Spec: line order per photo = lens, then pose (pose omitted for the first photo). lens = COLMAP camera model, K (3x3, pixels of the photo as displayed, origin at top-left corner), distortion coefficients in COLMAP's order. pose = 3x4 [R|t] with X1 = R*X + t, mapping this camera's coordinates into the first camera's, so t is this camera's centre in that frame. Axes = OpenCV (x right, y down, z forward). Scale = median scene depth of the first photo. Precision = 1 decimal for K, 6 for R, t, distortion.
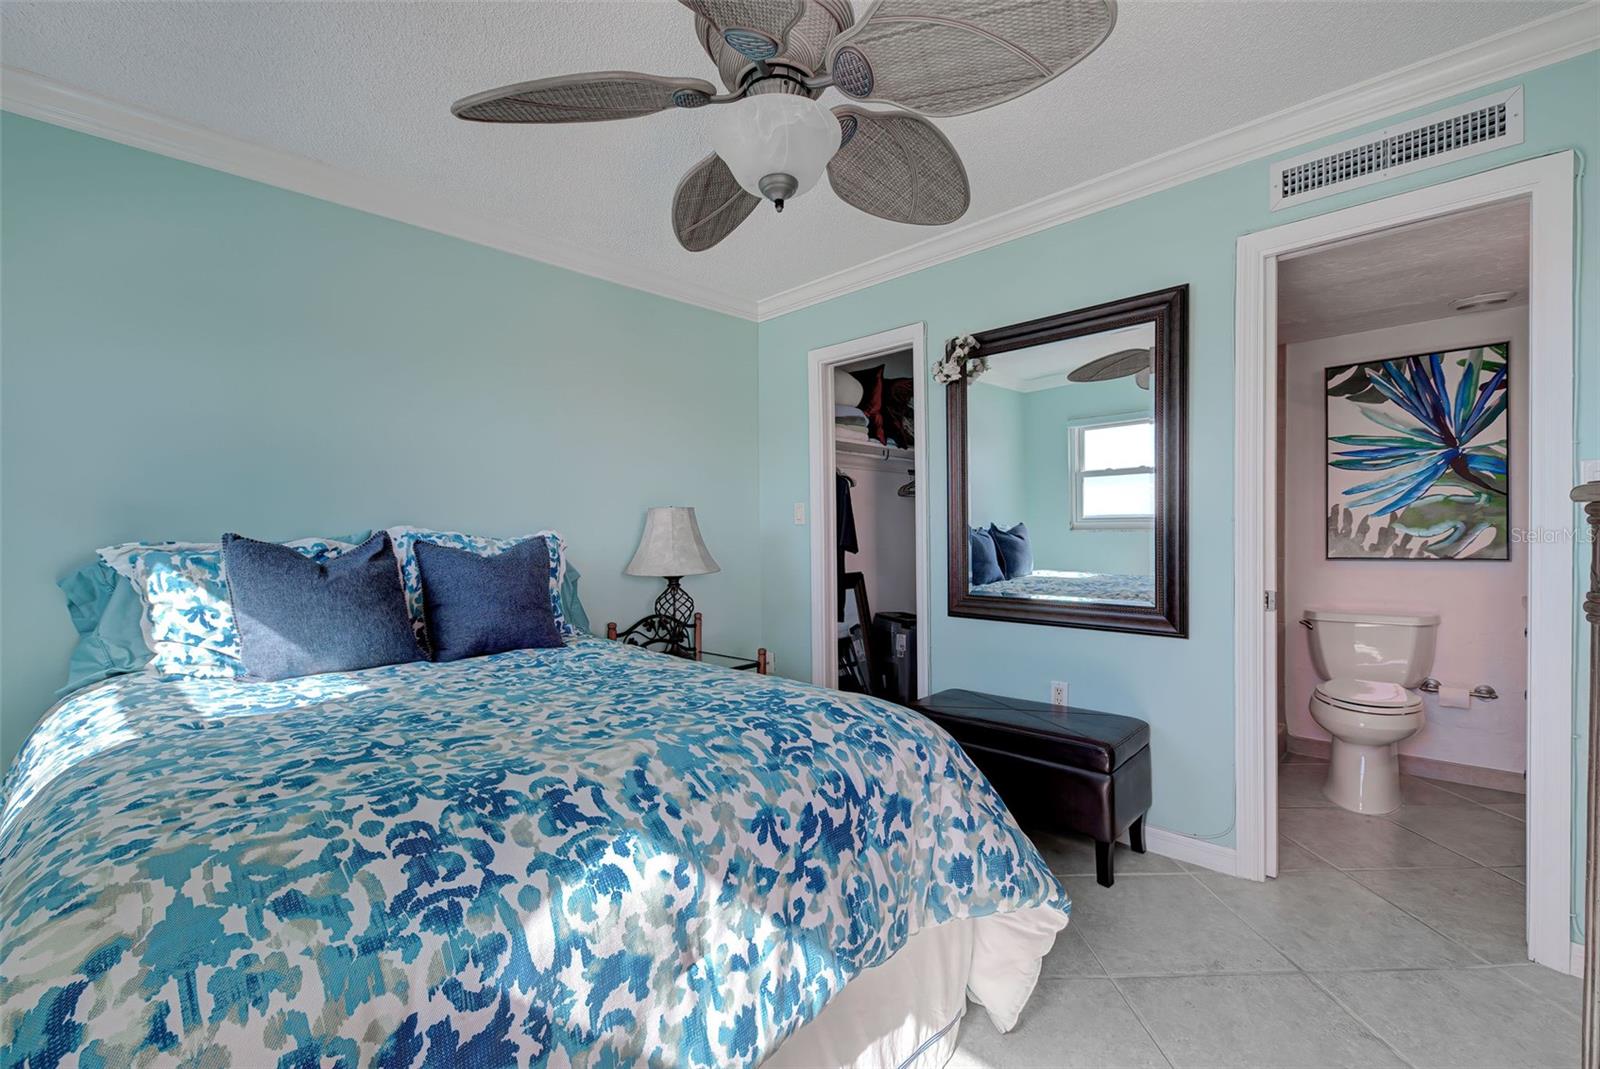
lens RADIAL K [[673.0, 0, 811.2], [0, 673.0, 543.5], [0, 0, 1]] dist [0.014980, -0.007247]
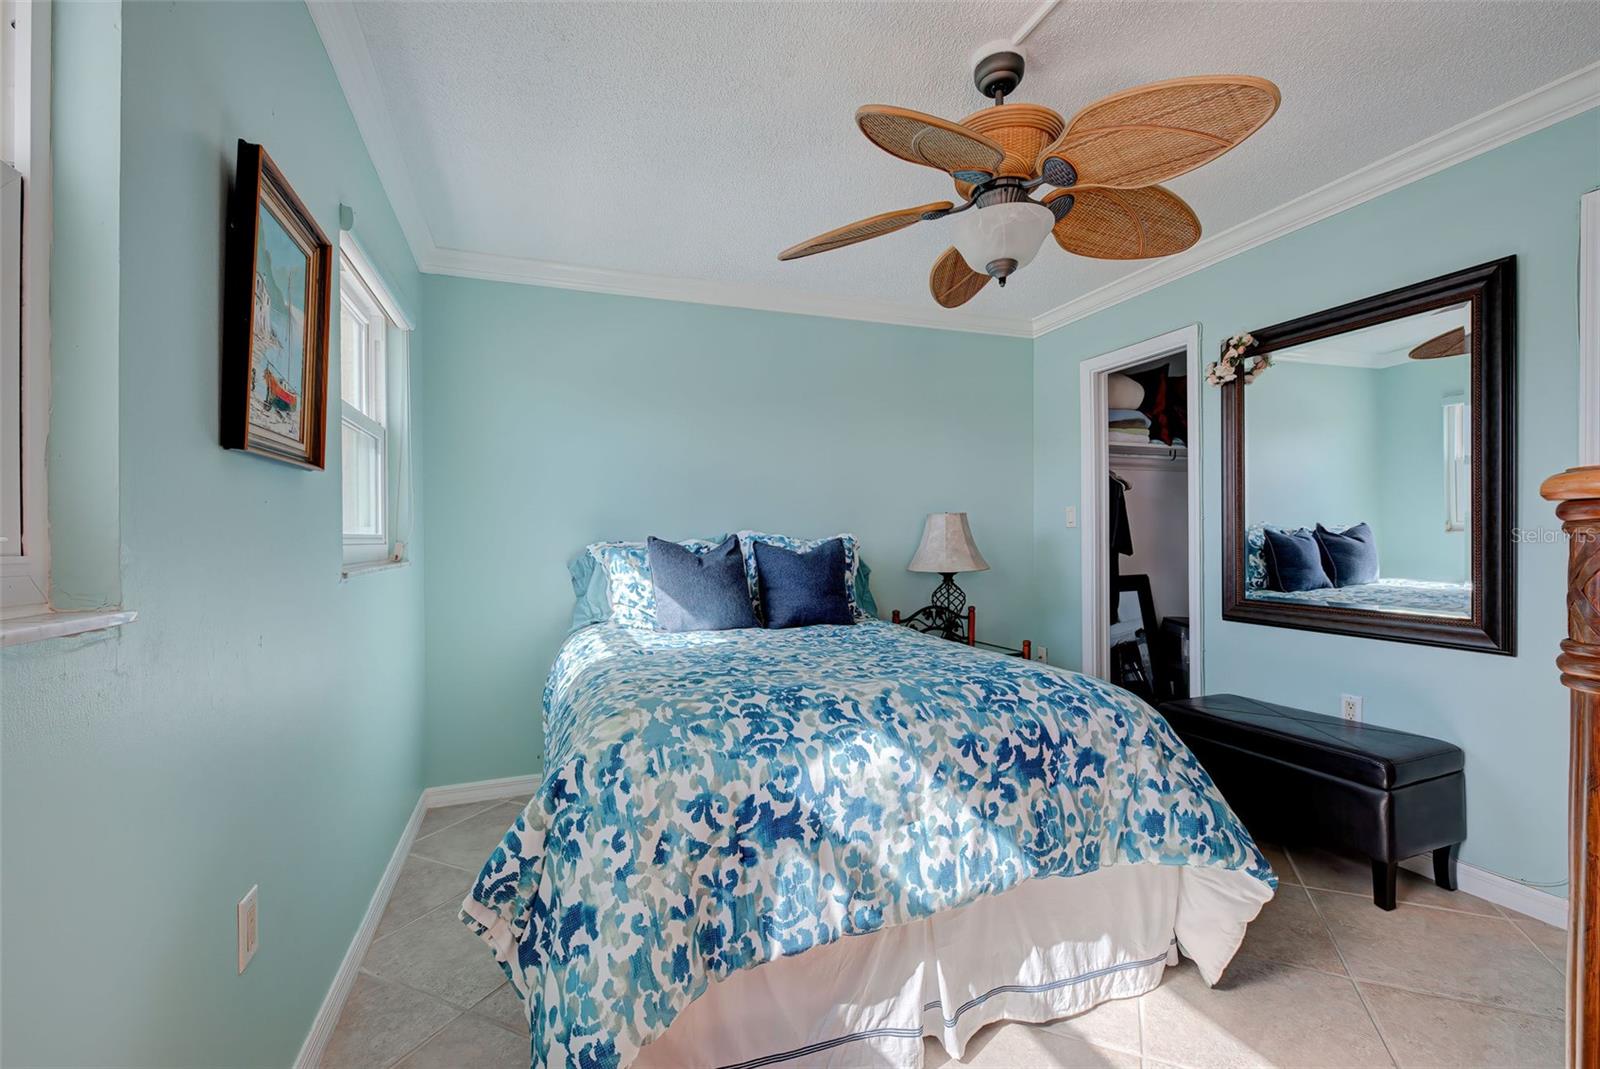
lens RADIAL K [[728.2, 0, 832.2], [0, 728.2, 540.3], [0, 0, 1]] dist [0.003706, 0.000269]
pose [[0.911965, 0.004159, -0.410247, 0.249497], [-0.006381, 0.999971, -0.004046, -0.001842], [0.410219, 0.006307, 0.911965, -0.429033]]
